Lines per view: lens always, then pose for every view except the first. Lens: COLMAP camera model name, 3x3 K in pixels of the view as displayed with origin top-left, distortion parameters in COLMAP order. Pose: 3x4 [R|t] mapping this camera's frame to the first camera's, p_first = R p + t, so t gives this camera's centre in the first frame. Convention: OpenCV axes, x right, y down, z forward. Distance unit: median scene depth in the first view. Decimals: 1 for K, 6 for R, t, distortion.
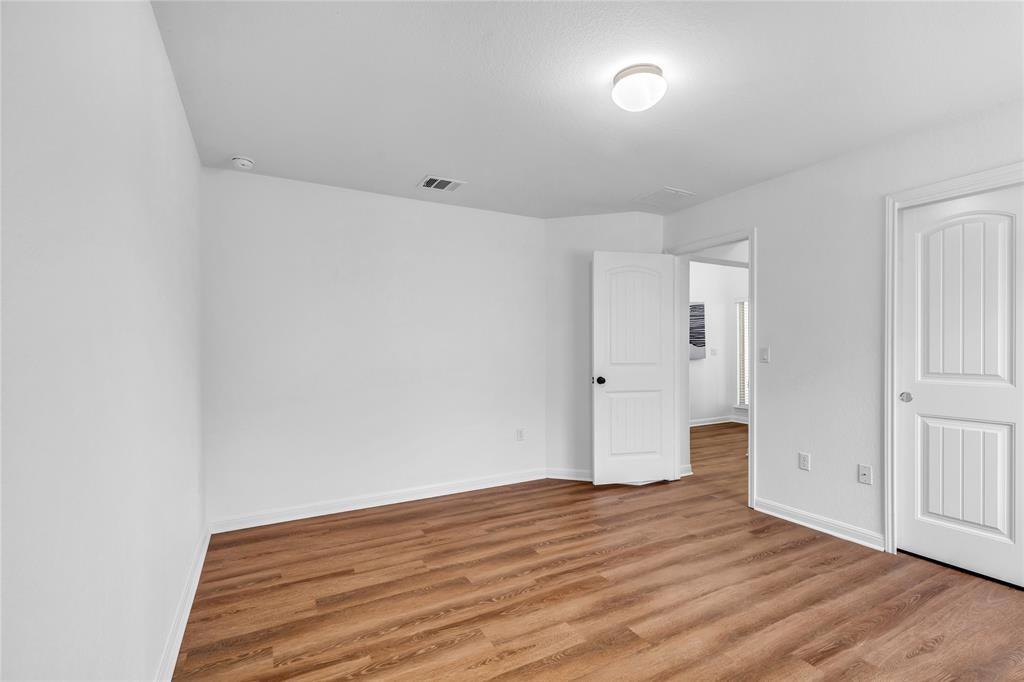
lens RADIAL K [[465.4, 0, 516.2], [0, 465.4, 344.3], [0, 0, 1]] dist [0.010468, -0.001362]
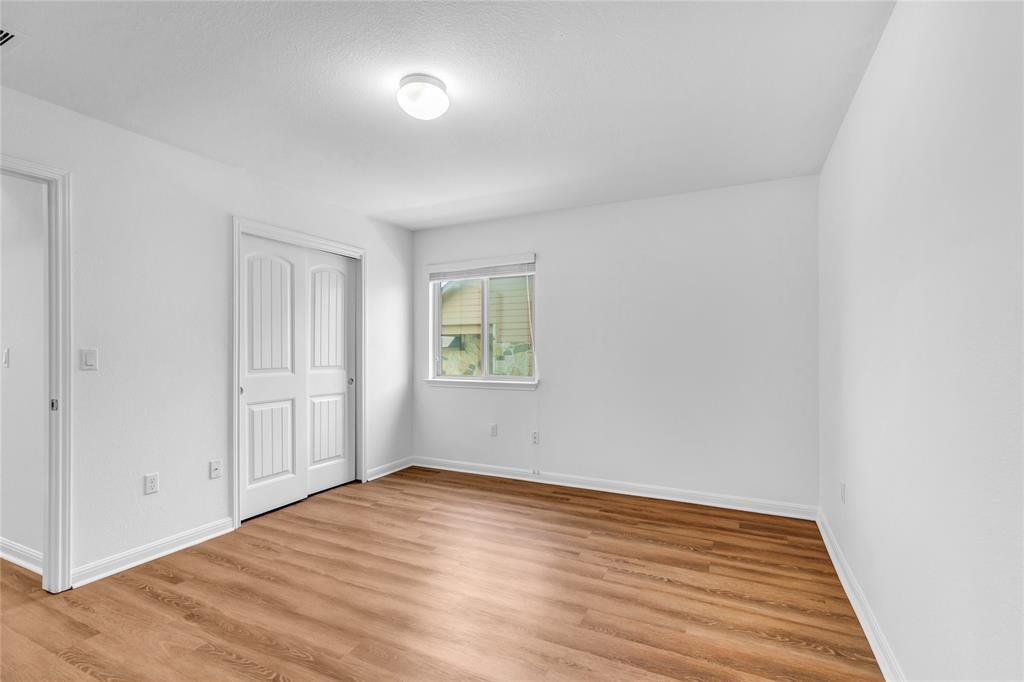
lens RADIAL K [[465.4, 0, 518.3], [0, 465.4, 346.5], [0, 0, 1]] dist [0.010468, -0.001362]
pose [[-0.580876, 0.009742, 0.813934, -0.554631], [0.001011, 0.999936, -0.011248, 0.014744], [-0.813991, -0.005711, -0.580849, 1.147190]]
